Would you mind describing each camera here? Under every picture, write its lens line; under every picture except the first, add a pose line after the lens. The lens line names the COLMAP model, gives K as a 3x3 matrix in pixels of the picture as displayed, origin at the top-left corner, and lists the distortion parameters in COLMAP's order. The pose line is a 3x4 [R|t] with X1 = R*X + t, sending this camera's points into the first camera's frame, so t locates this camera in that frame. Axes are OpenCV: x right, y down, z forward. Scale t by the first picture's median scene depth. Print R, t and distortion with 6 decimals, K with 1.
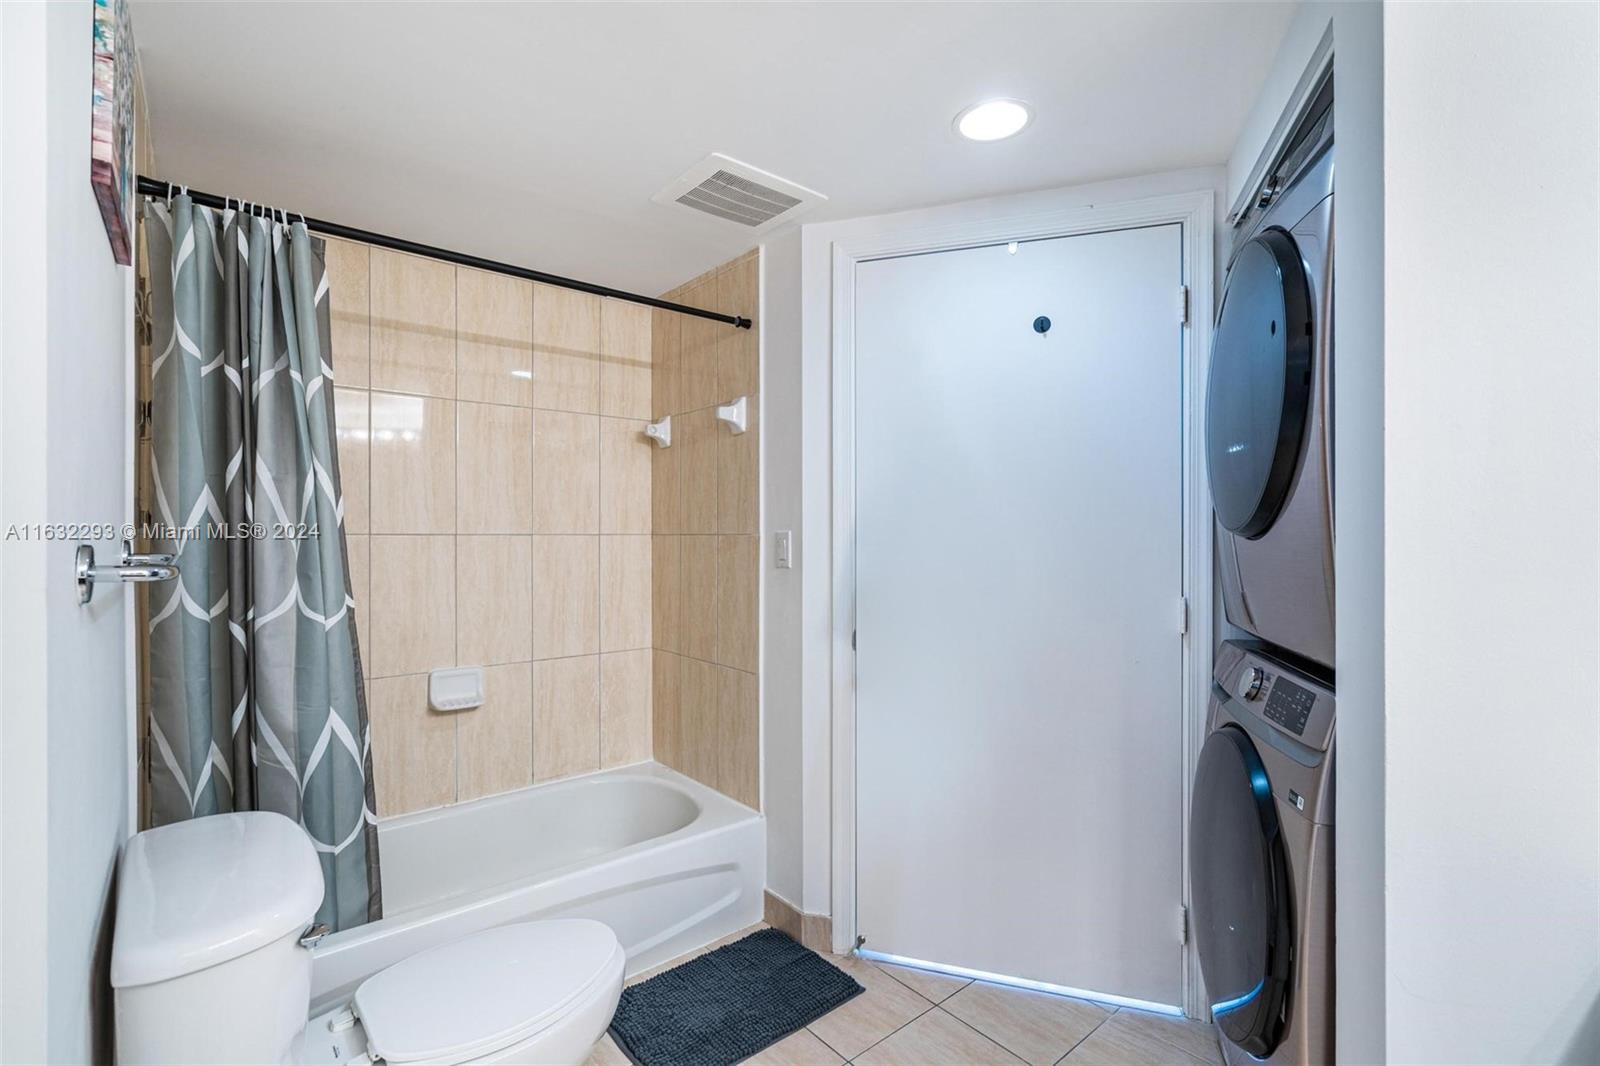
lens RADIAL K [[737.5, 0, 800.1], [0, 737.5, 540.9], [0, 0, 1]] dist [-0.004094, 0.001174]
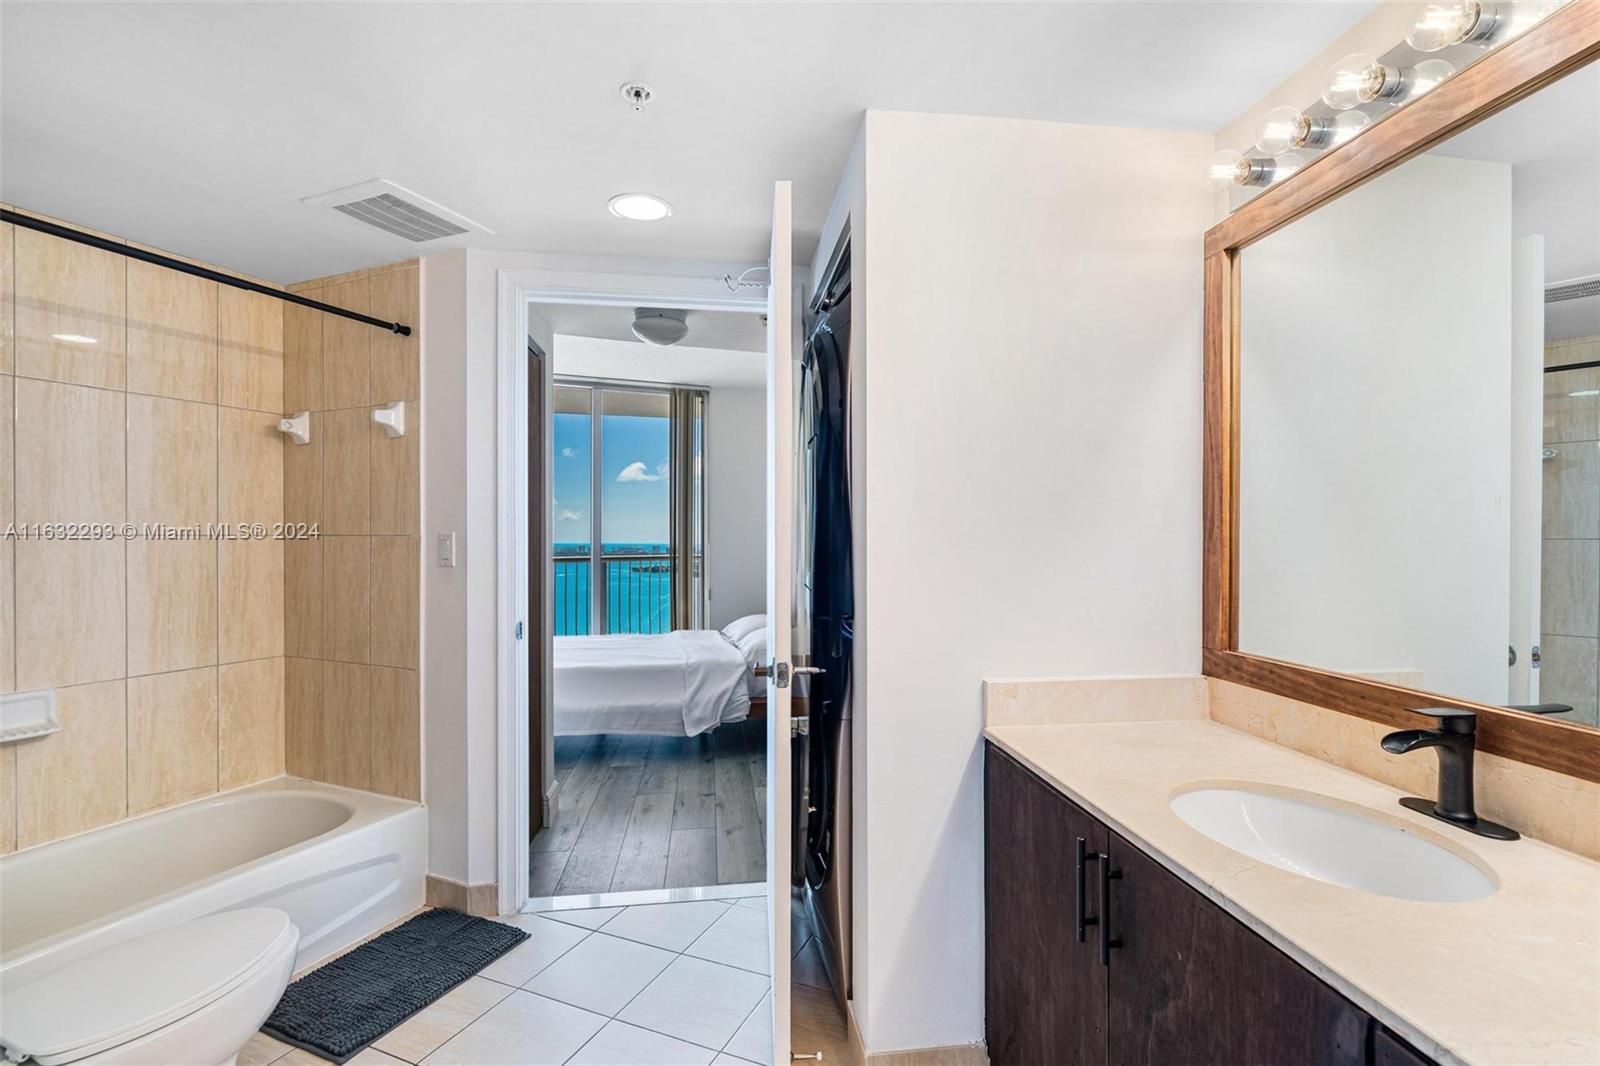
lens RADIAL K [[737.5, 0, 801.8], [0, 737.5, 540.0], [0, 0, 1]] dist [-0.004094, 0.001174]
pose [[0.894714, 0.000155, 0.446639, -0.035092], [0.002202, 0.999986, -0.004757, 0.003675], [-0.446634, 0.005240, 0.894701, -0.160523]]
